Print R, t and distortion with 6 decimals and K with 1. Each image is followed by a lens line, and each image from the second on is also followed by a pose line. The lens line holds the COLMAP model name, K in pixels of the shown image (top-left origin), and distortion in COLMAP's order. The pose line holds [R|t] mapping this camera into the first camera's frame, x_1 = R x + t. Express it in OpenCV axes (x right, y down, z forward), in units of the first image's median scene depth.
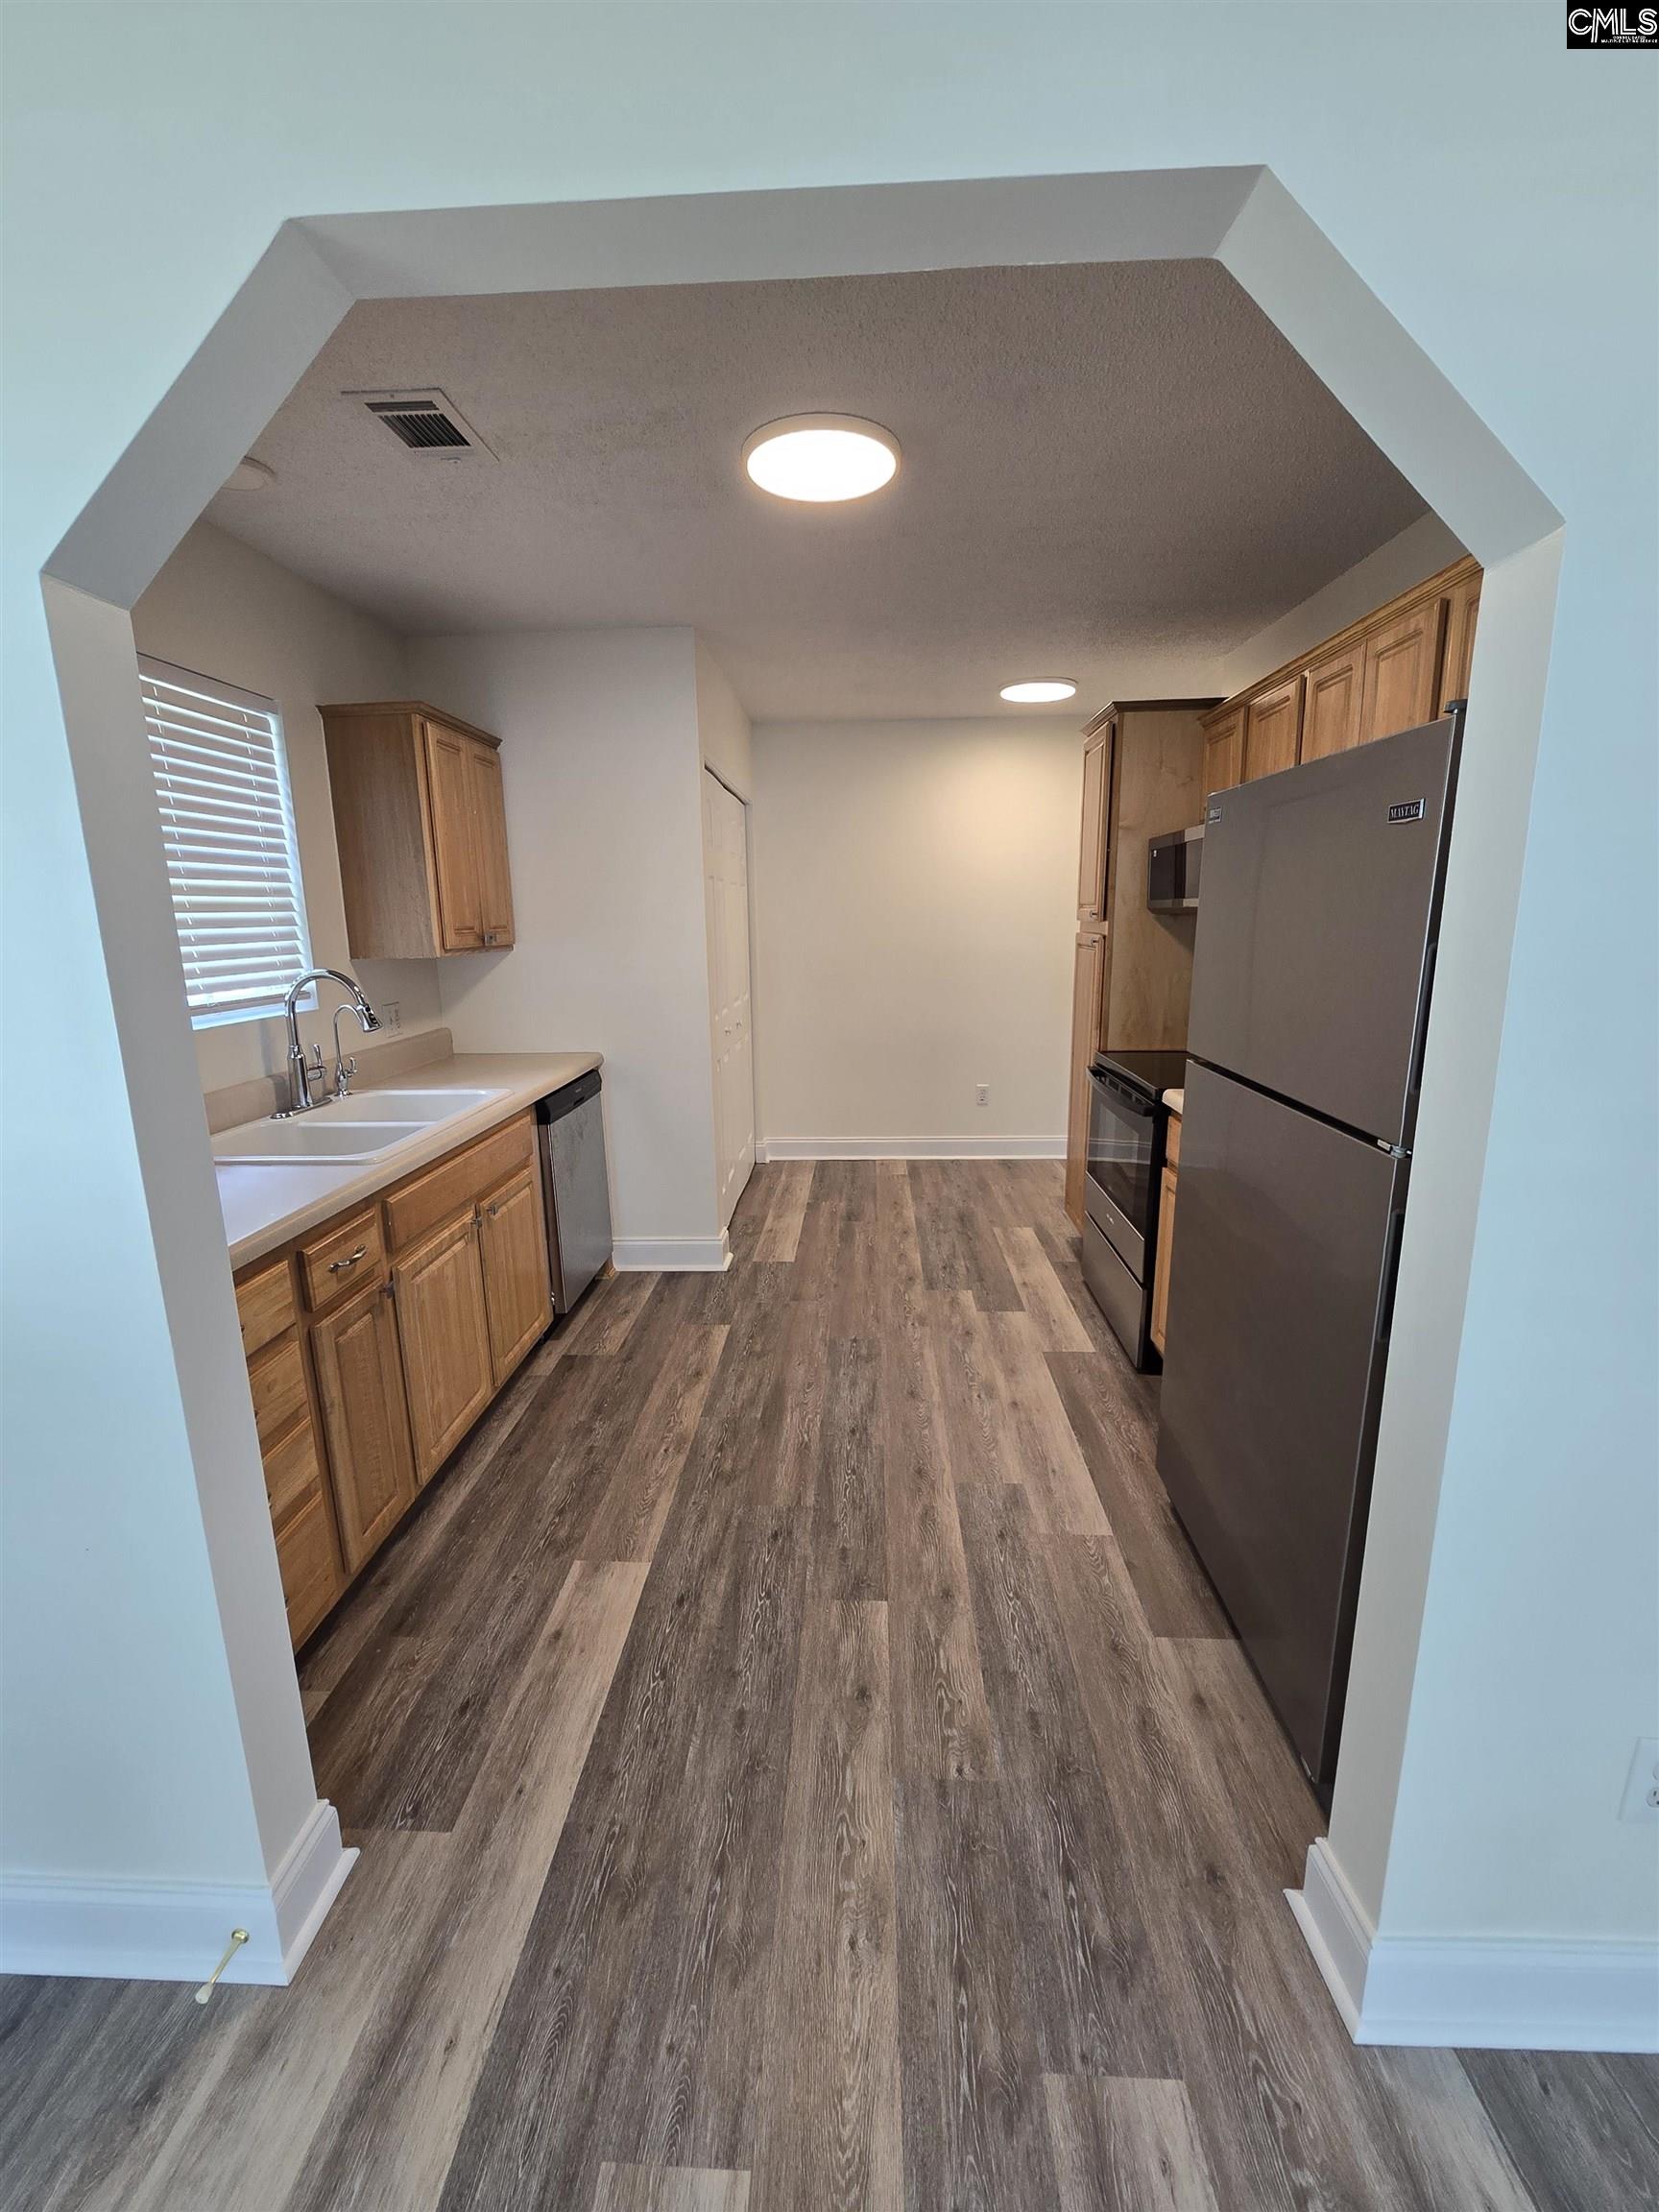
lens RADIAL K [[913.9, 0, 826.0], [0, 913.9, 1102.2], [0, 0, 1]] dist [-0.008393, 0.003985]
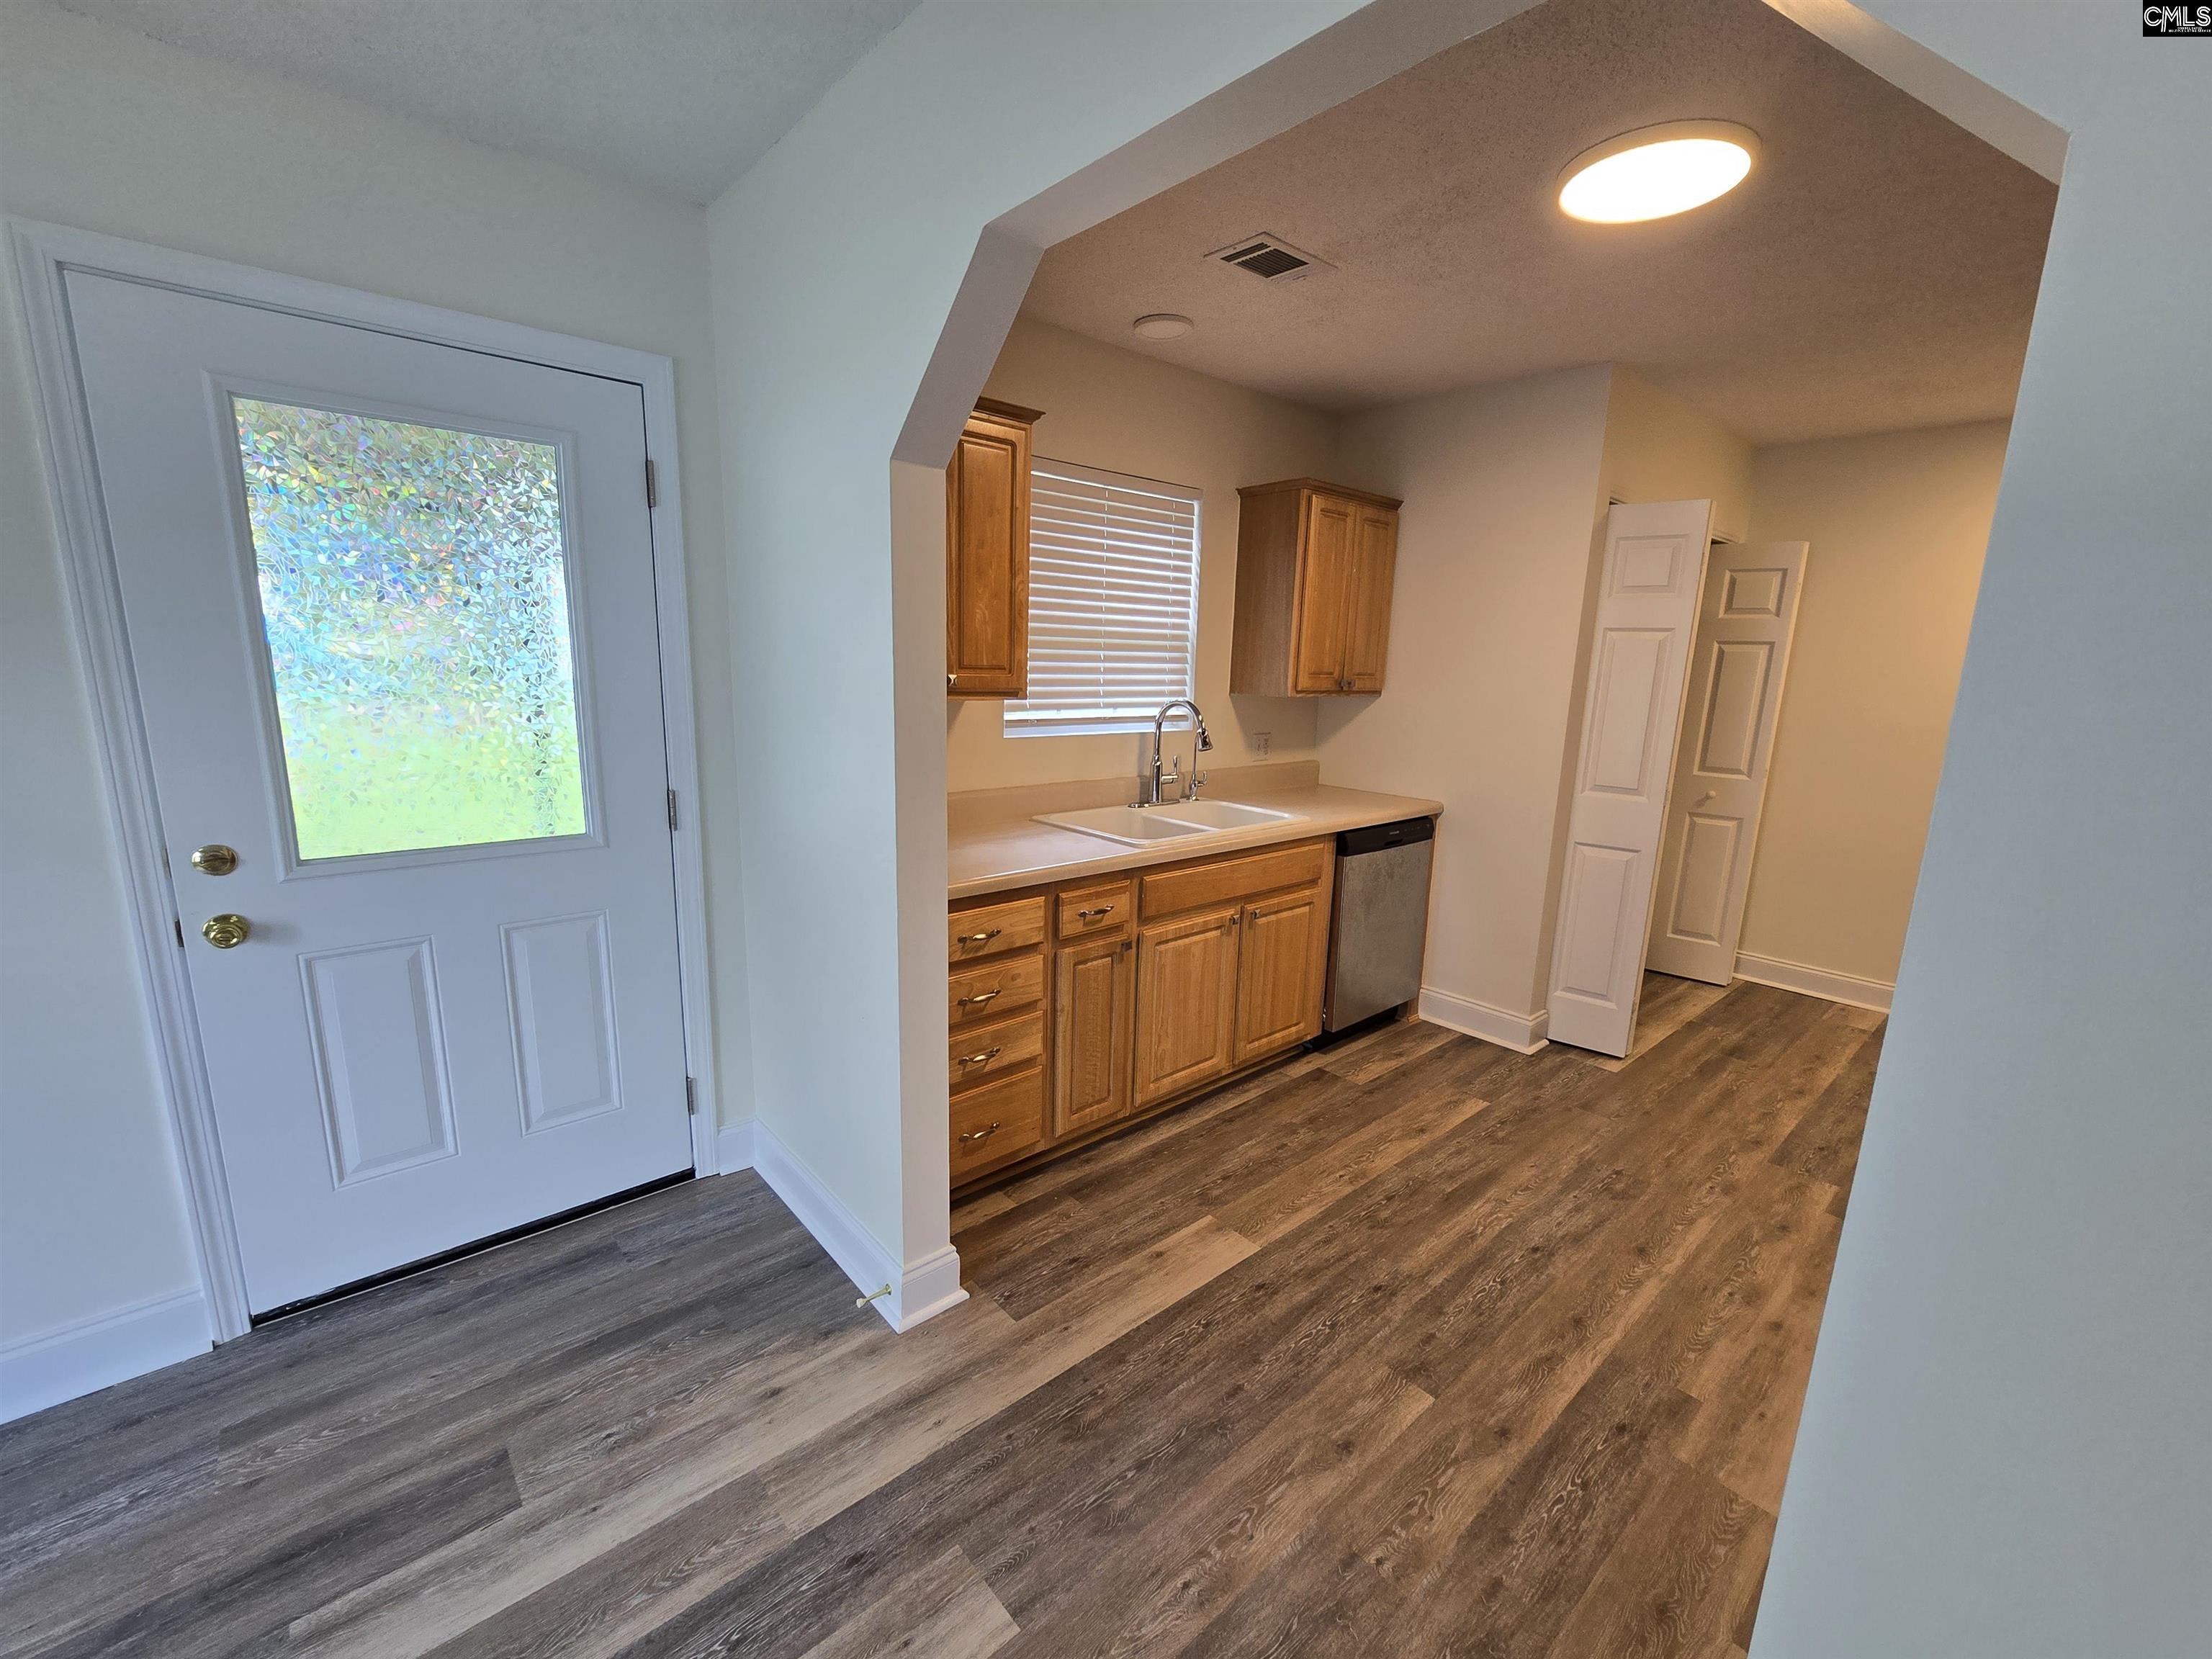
lens RADIAL K [[913.9, 0, 1099.3], [0, 913.9, 842.2], [0, 0, 1]] dist [-0.008393, 0.003985]
pose [[0.691379, 0.179565, -0.699822, 0.275340], [-0.184756, 0.980358, 0.069019, -0.014954], [0.698470, 0.081578, 0.710975, 0.025439]]
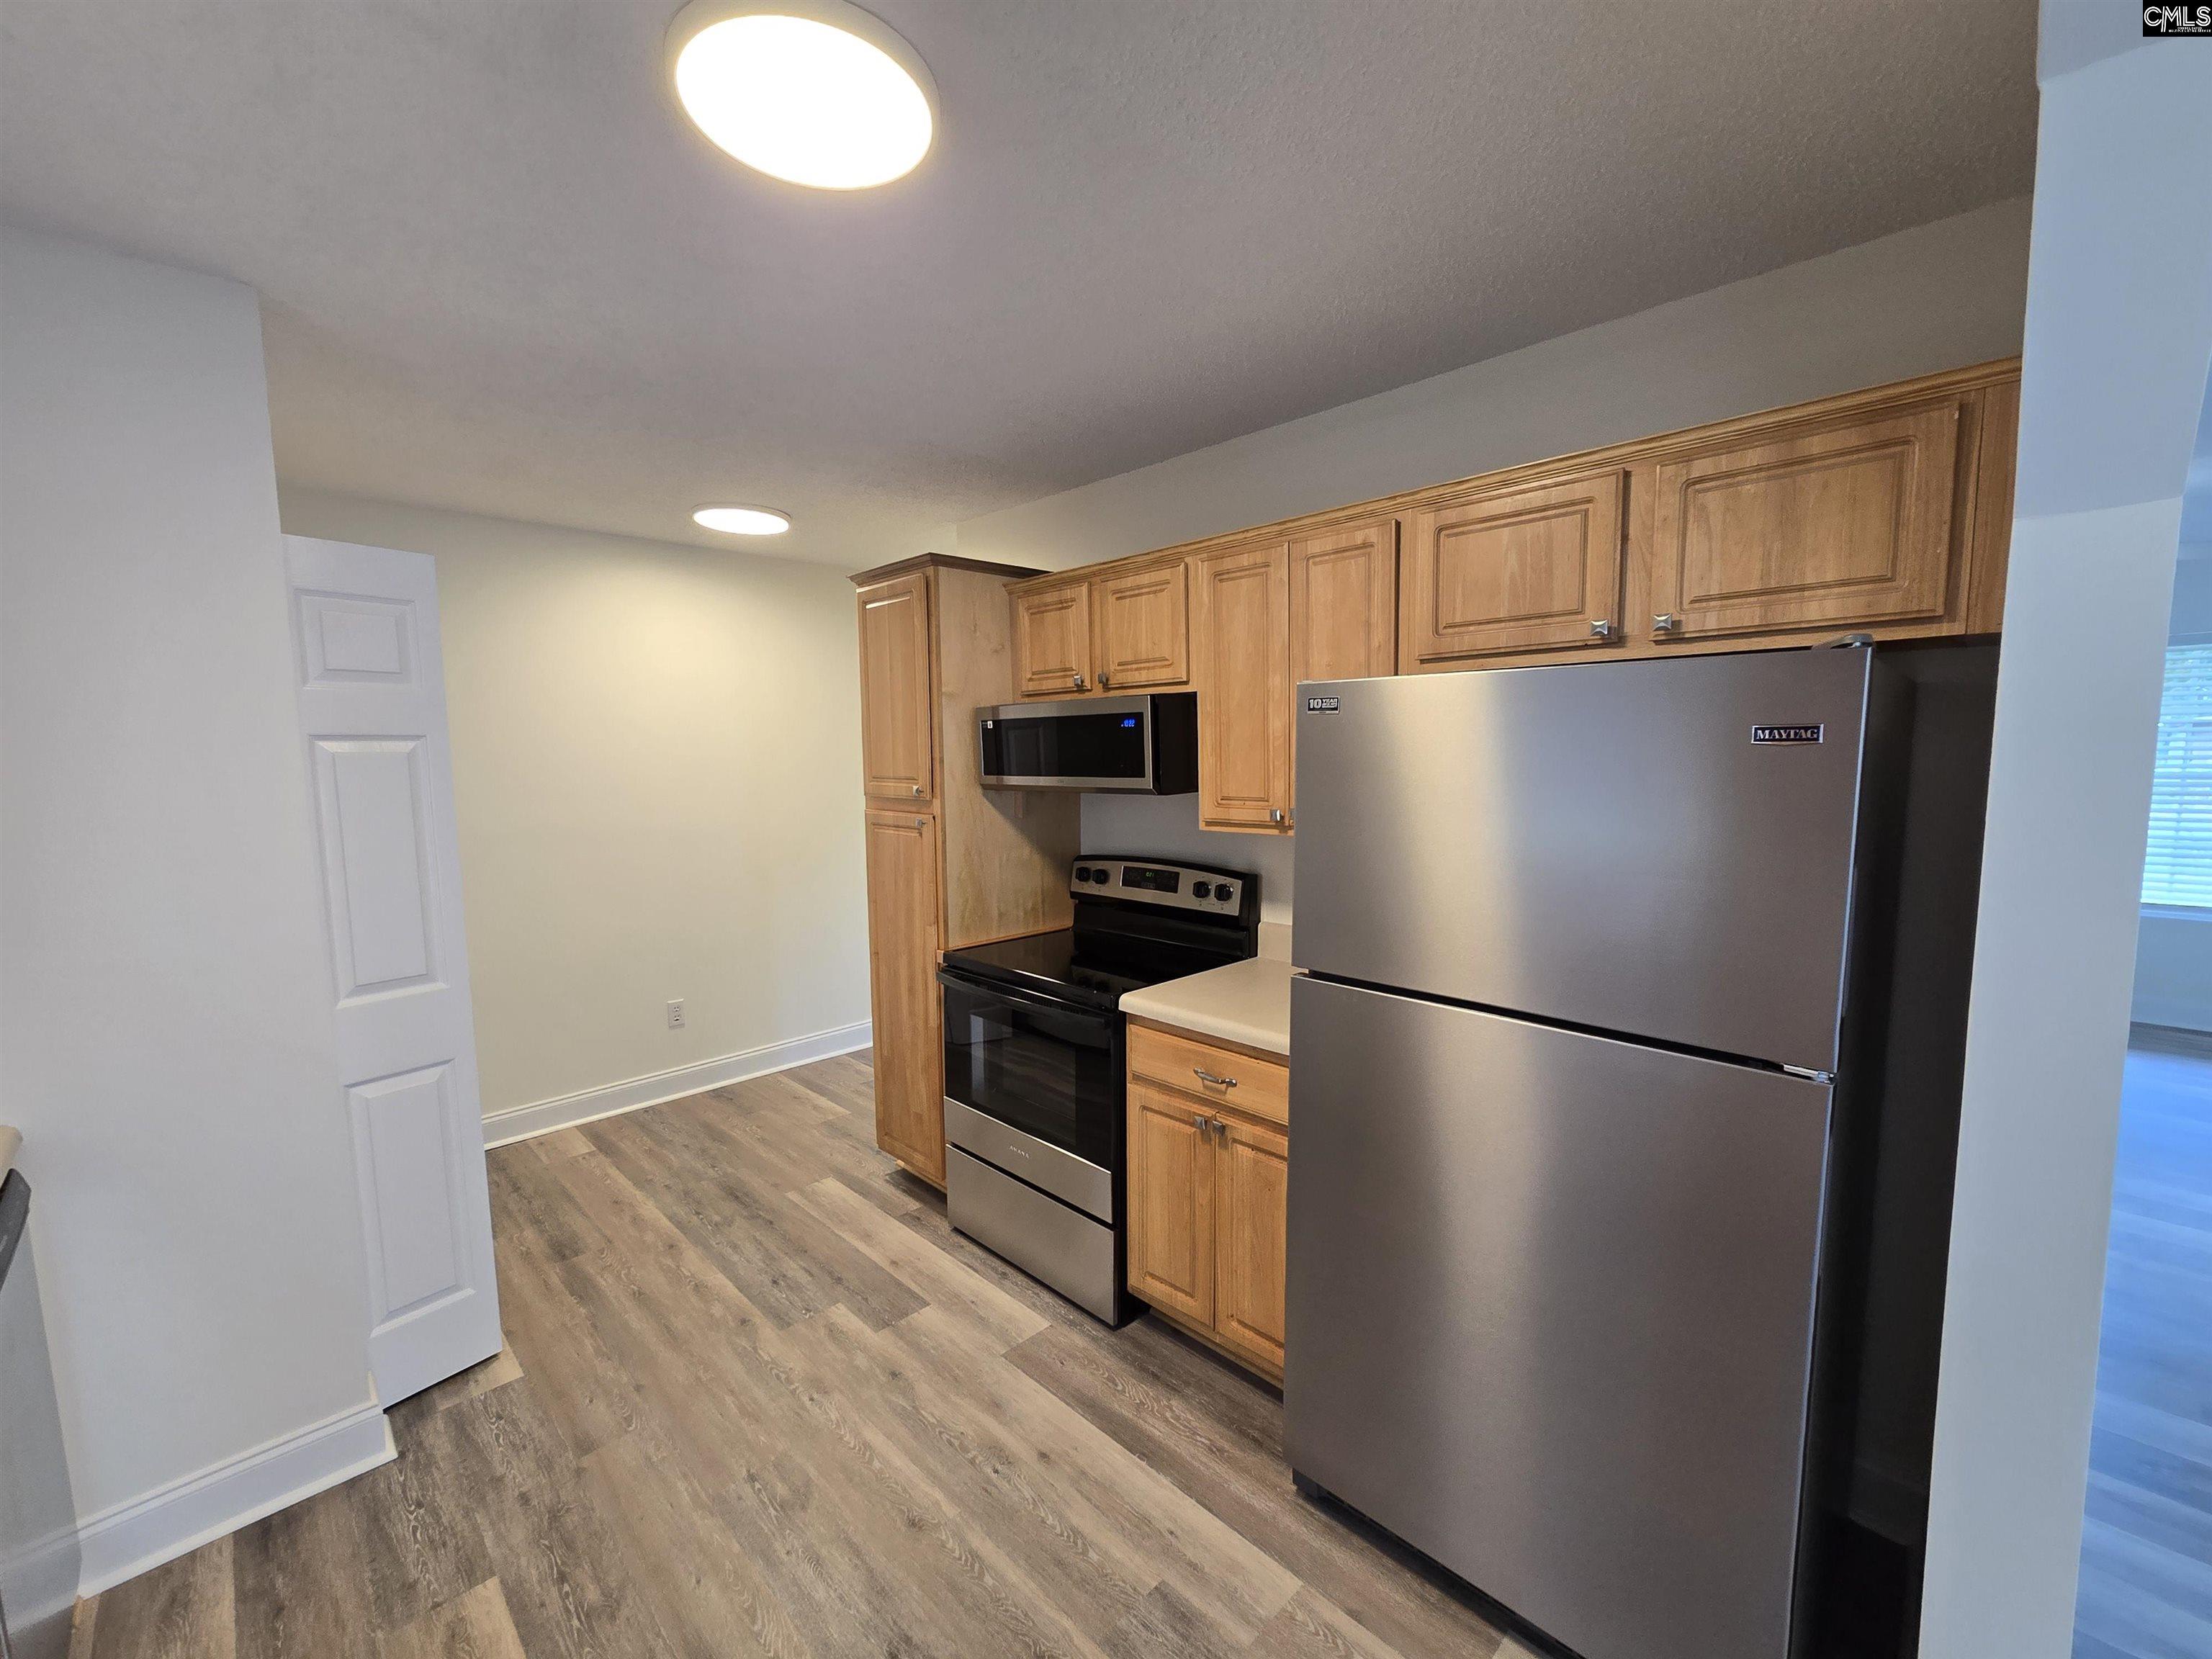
lens RADIAL K [[913.9, 0, 1103.2], [0, 913.9, 835.3], [0, 0, 1]] dist [-0.008393, 0.003985]
pose [[0.680352, -0.067182, 0.729800, -0.267024], [0.153304, 0.986806, -0.052076, -0.121126], [-0.716673, 0.147311, 0.681674, 0.386244]]
